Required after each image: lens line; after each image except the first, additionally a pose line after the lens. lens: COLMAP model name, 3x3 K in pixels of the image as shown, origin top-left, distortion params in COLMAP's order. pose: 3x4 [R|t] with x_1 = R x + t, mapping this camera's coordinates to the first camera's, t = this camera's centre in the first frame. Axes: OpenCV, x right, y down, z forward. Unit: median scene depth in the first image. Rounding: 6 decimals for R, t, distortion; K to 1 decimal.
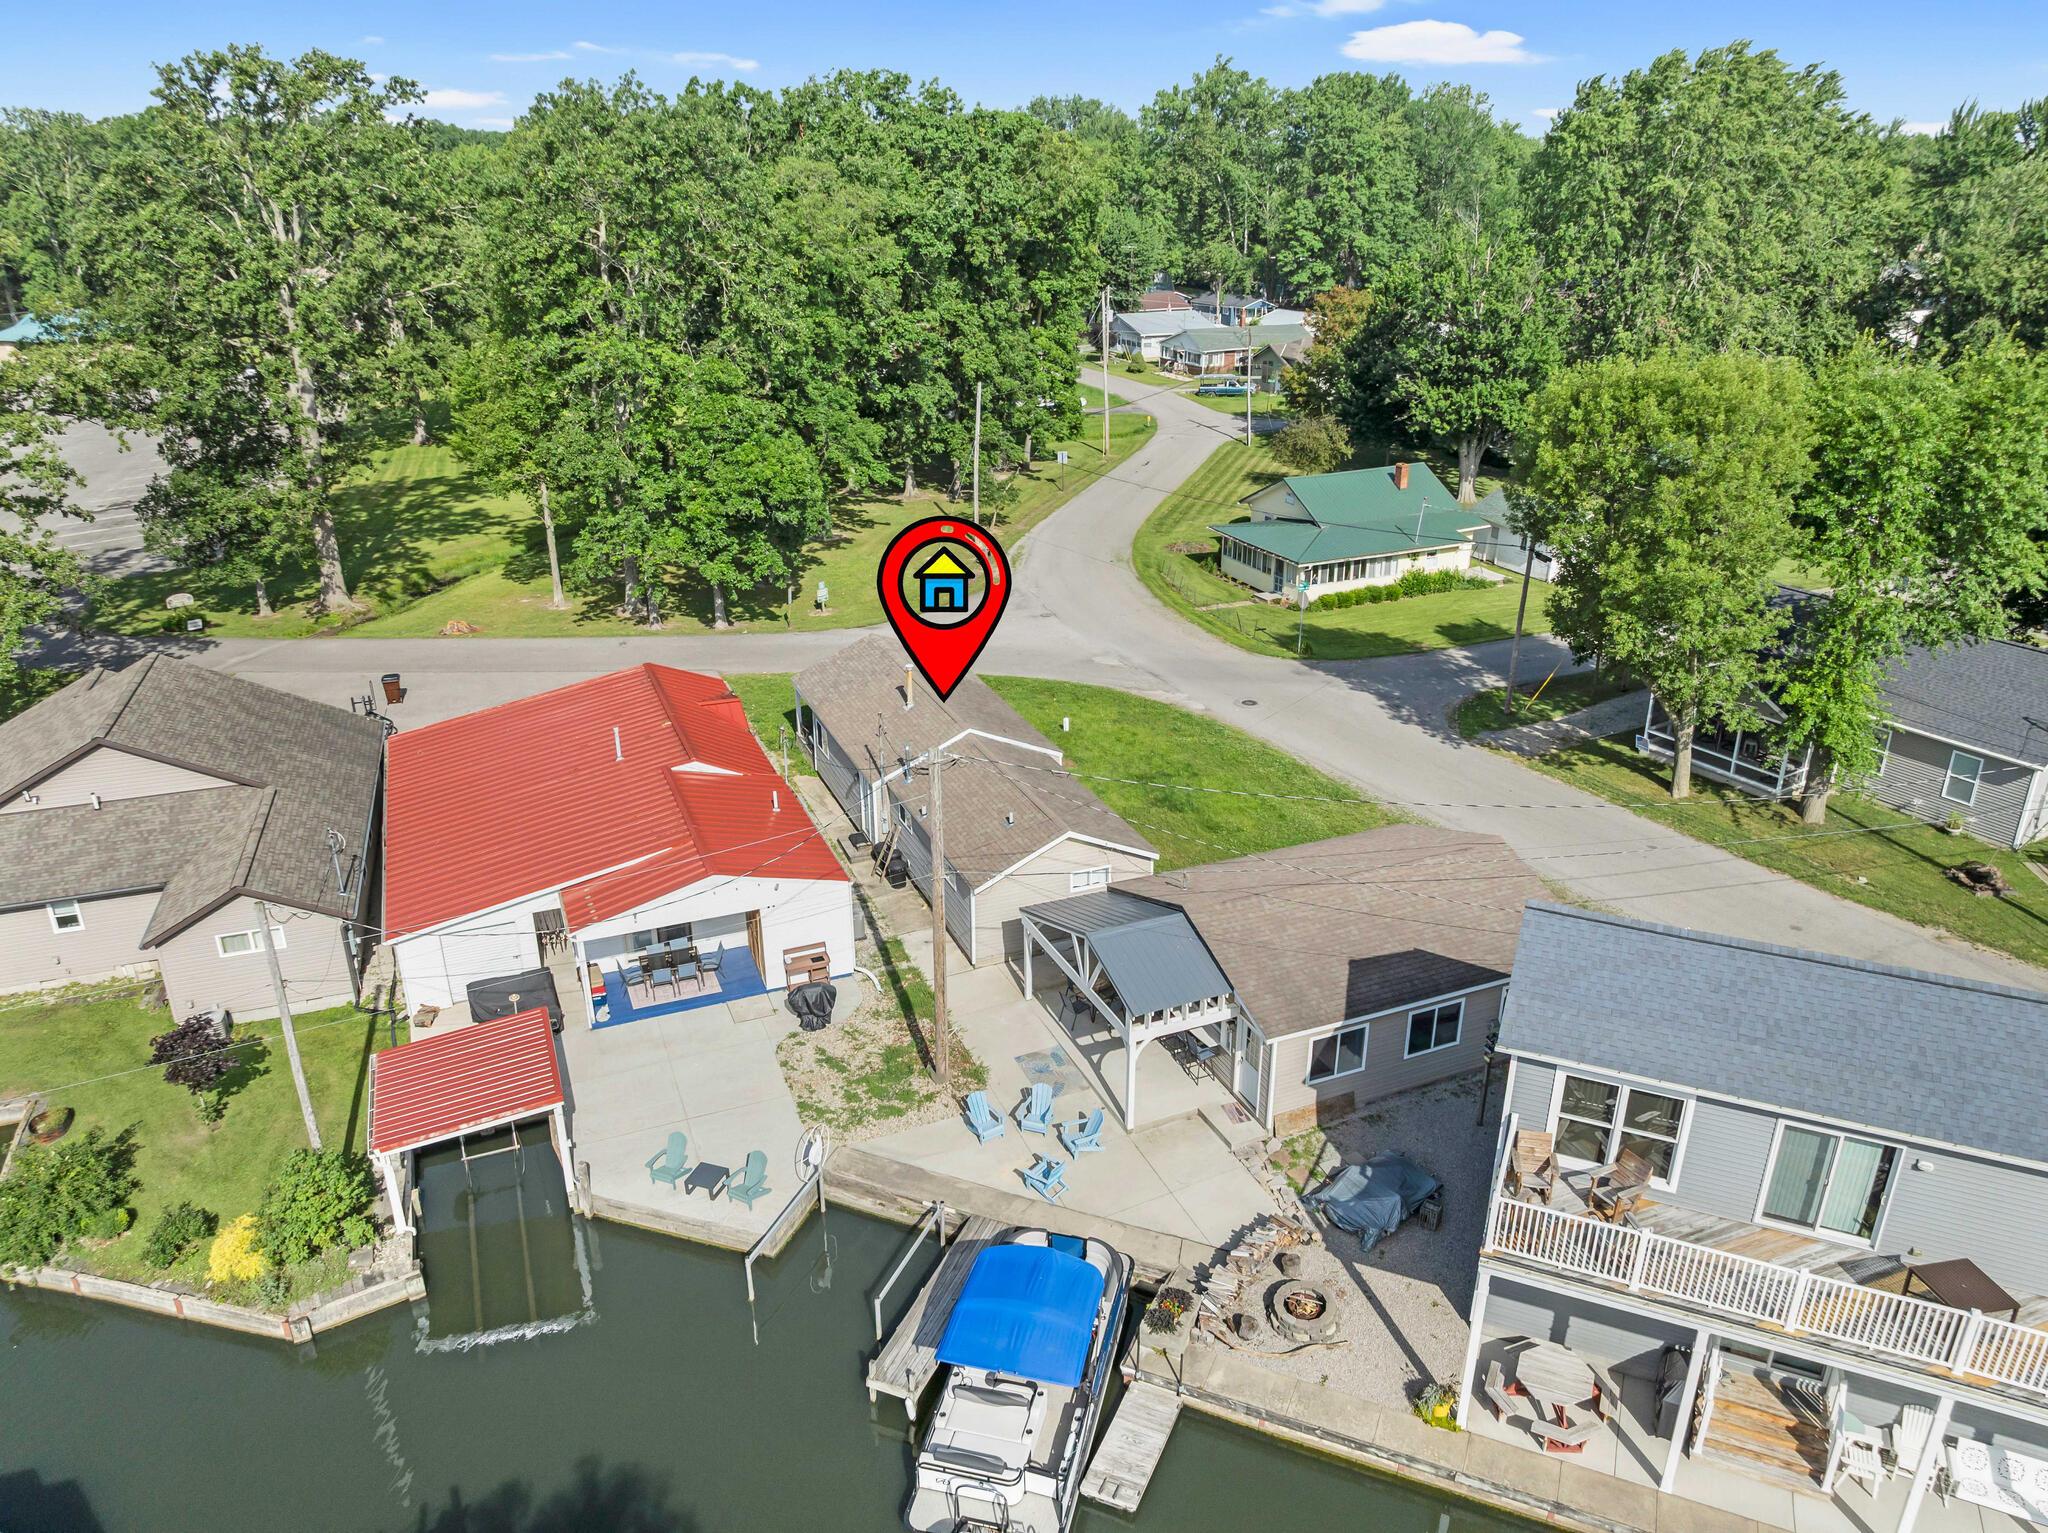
lens RADIAL K [[1445.6, 0, 1024.0], [0, 1445.6, 766.5], [0, 0, 1]] dist [-0.037876, 0.004119]
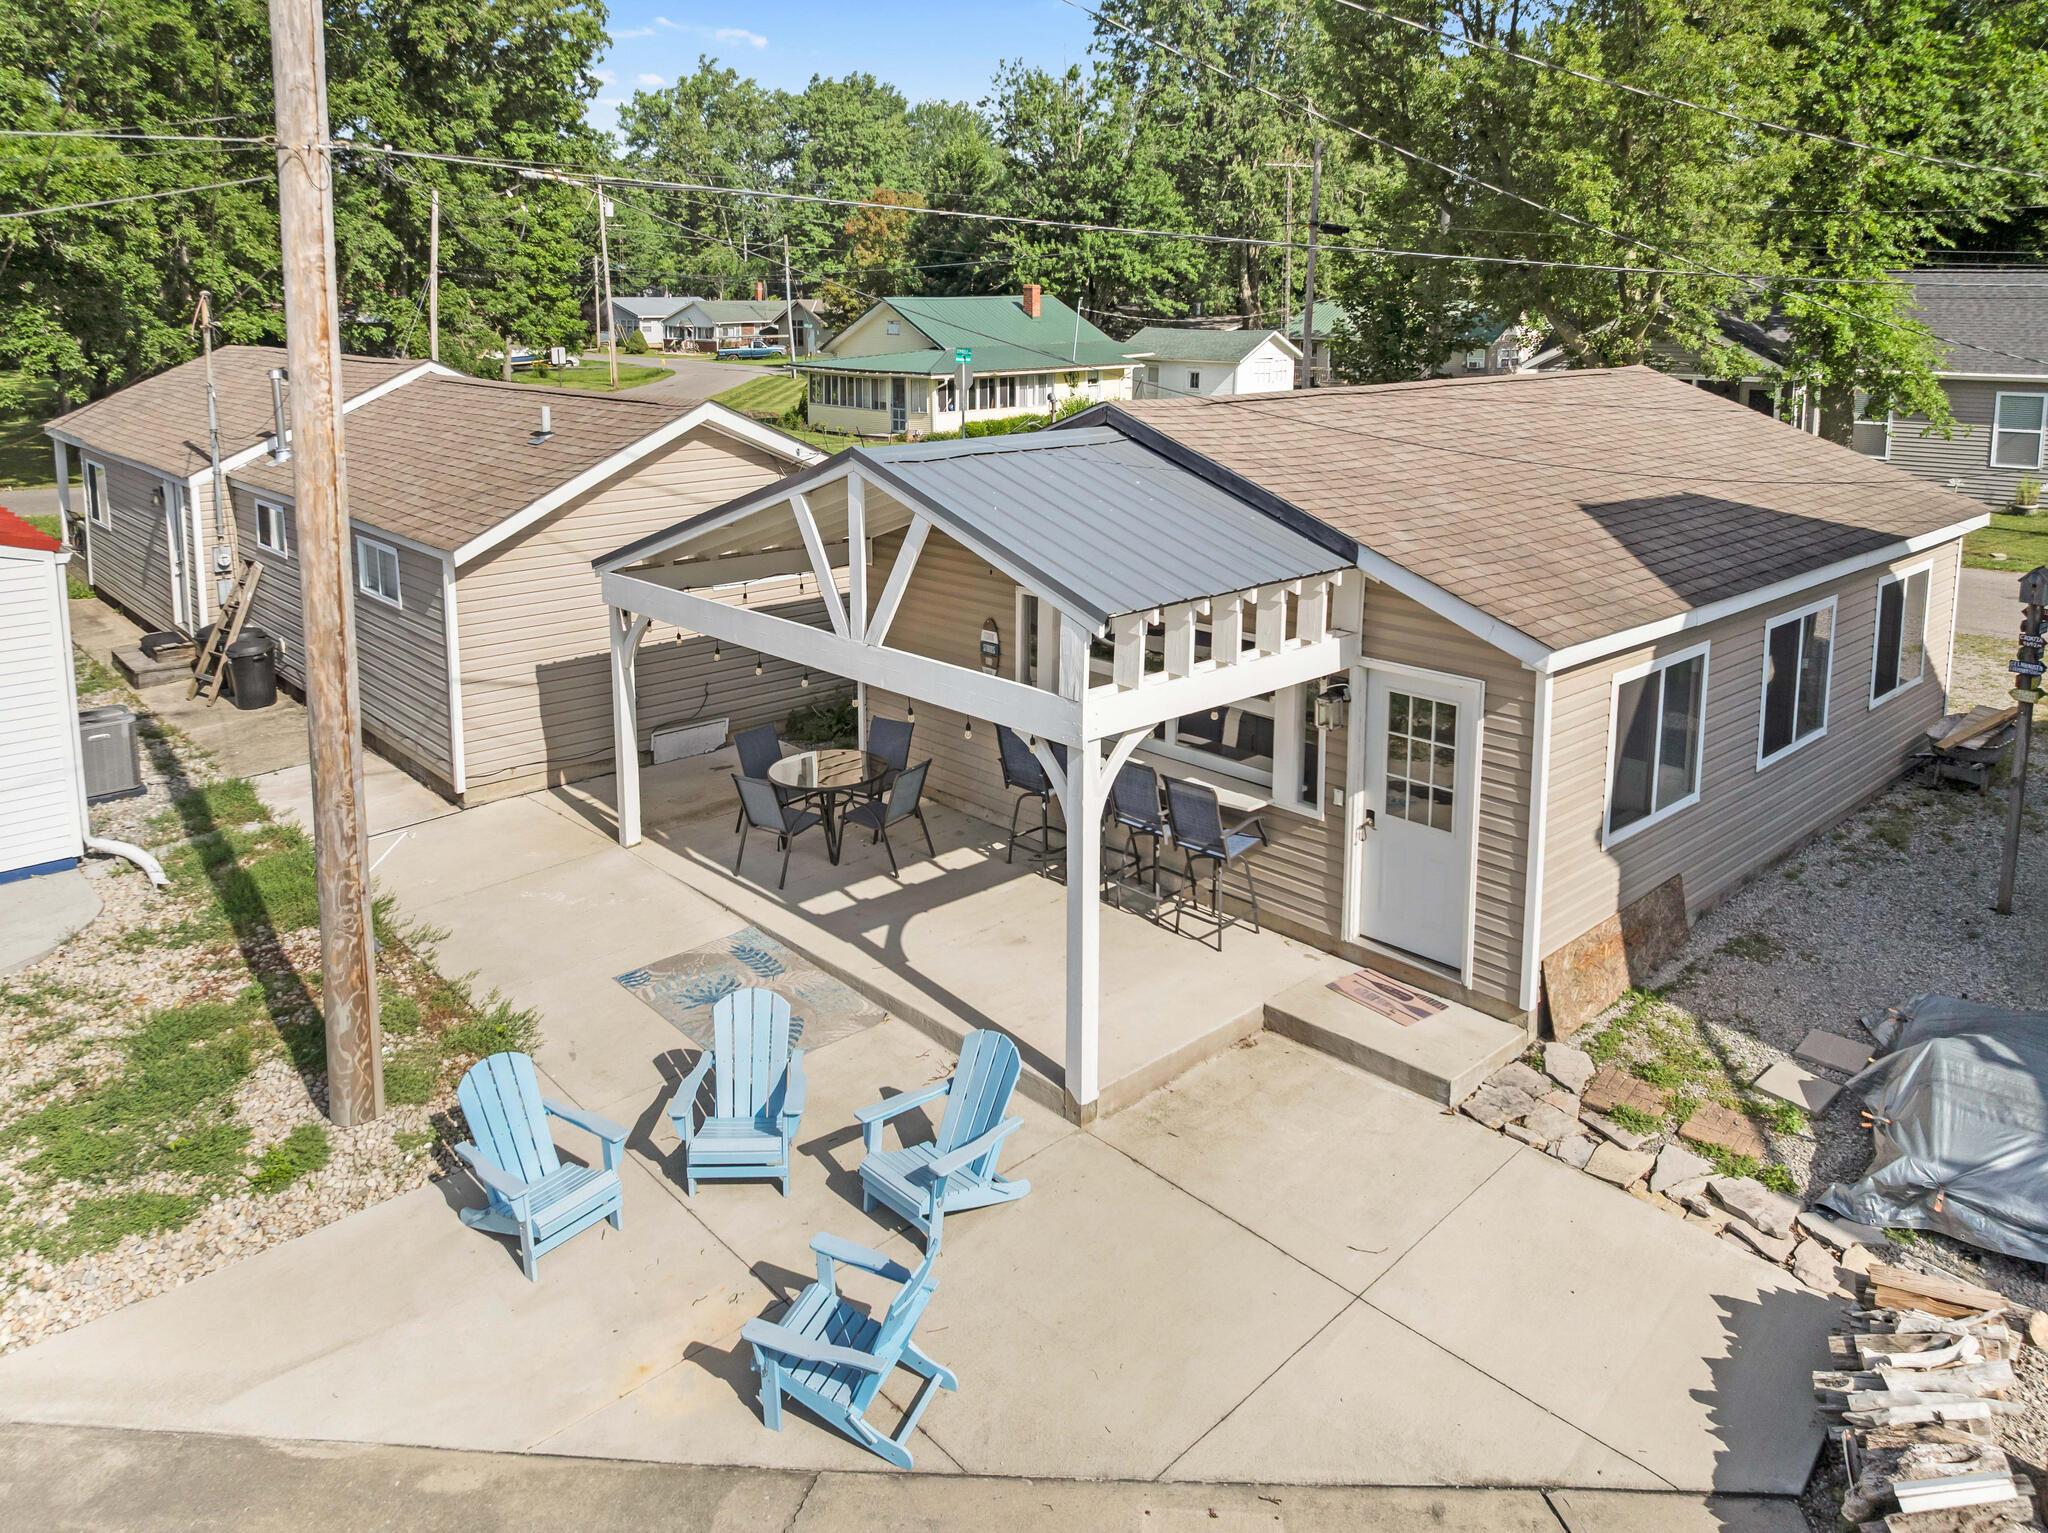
lens RADIAL K [[1530.0, 0, 1015.0], [0, 1530.0, 475.6], [0, 0, 1]] dist [-0.025987, 0.001173]
pose [[0.944297, -0.040689, 0.326570, -0.011430], [0.128135, 0.959479, -0.250962, 0.079523], [-0.303125, 0.278828, 0.911247, 0.270436]]
